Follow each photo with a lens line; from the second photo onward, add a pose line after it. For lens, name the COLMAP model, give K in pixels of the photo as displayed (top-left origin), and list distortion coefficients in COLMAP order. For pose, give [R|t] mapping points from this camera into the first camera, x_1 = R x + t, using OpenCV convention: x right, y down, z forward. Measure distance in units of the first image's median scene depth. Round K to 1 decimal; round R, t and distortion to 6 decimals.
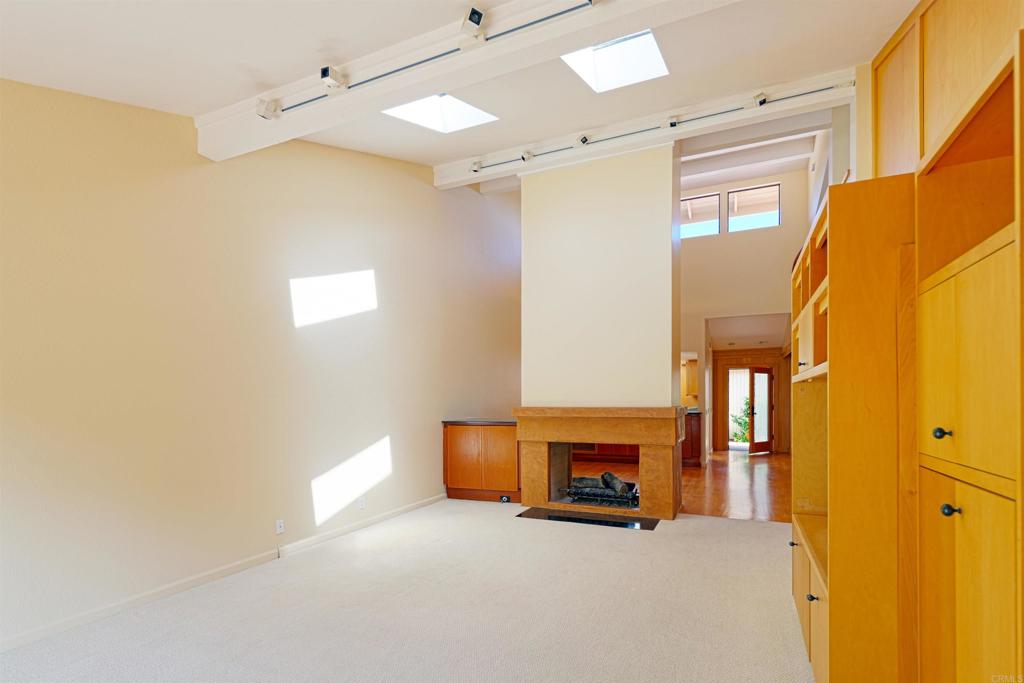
lens RADIAL K [[523.8, 0, 485.3], [0, 523.8, 398.6], [0, 0, 1]] dist [0.005415, 0.001050]
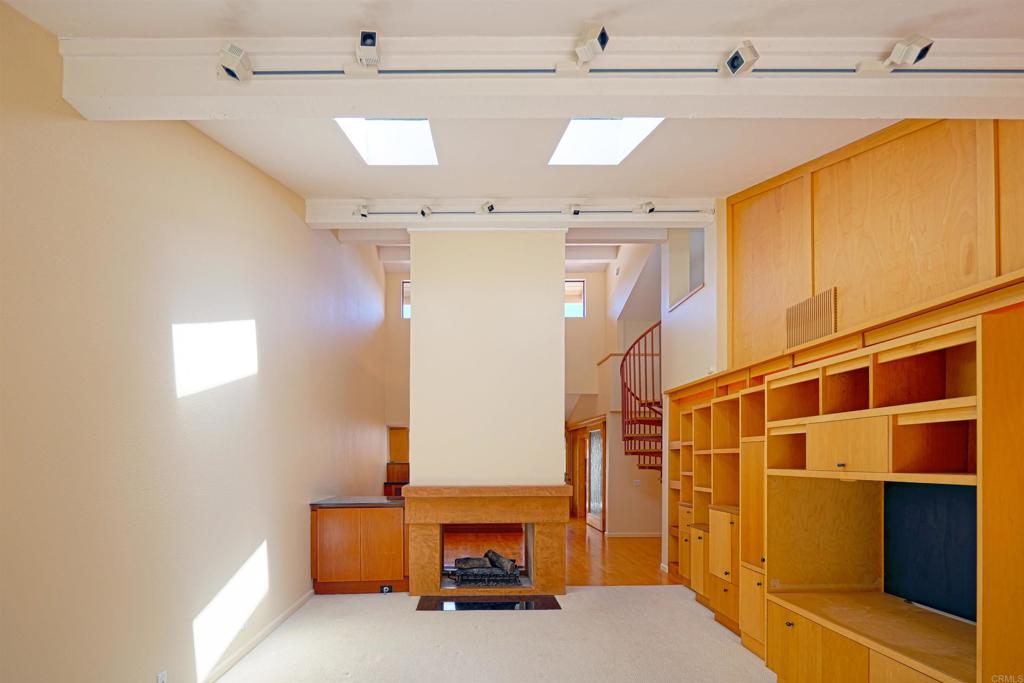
lens RADIAL K [[514.0, 0, 478.2], [0, 514.0, 456.3], [0, 0, 1]] dist [-0.002940, -0.000367]
pose [[0.896018, 0.003943, 0.444000, -0.227836], [-0.001772, 0.999984, -0.005303, -0.032046], [-0.444014, 0.003965, 0.896011, 0.158775]]
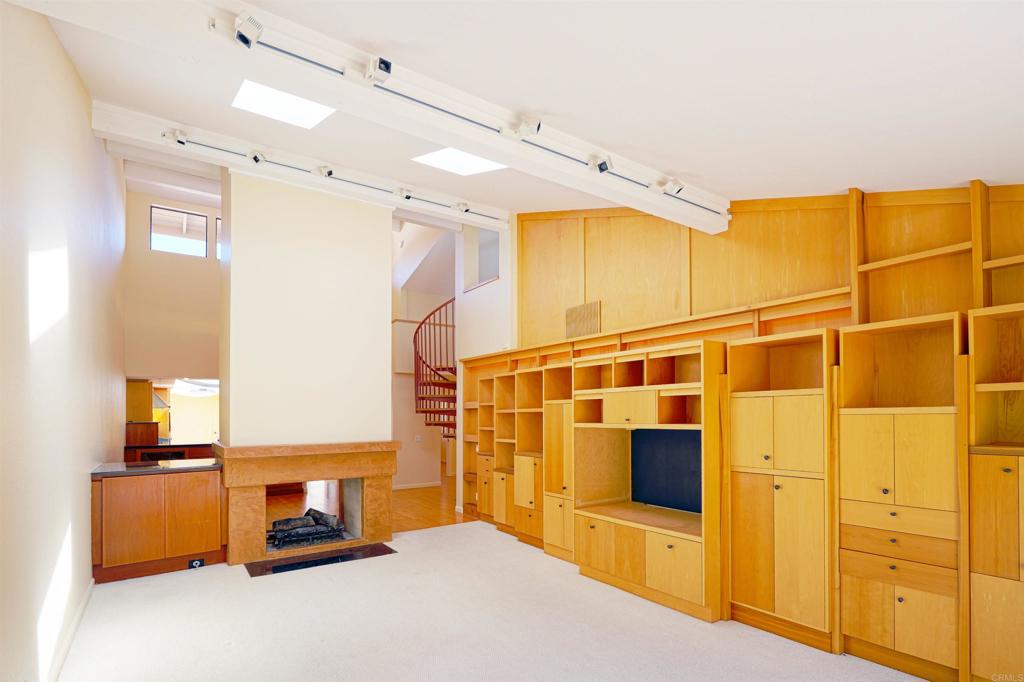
lens RADIAL K [[508.7, 0, 532.5], [0, 508.7, 412.7], [0, 0, 1]] dist [-0.001579, -0.000024]
pose [[0.472270, 0.007144, 0.881425, -0.433606], [0.002016, 0.999956, -0.009185, -0.030942], [-0.881452, 0.006114, 0.472235, 0.200698]]
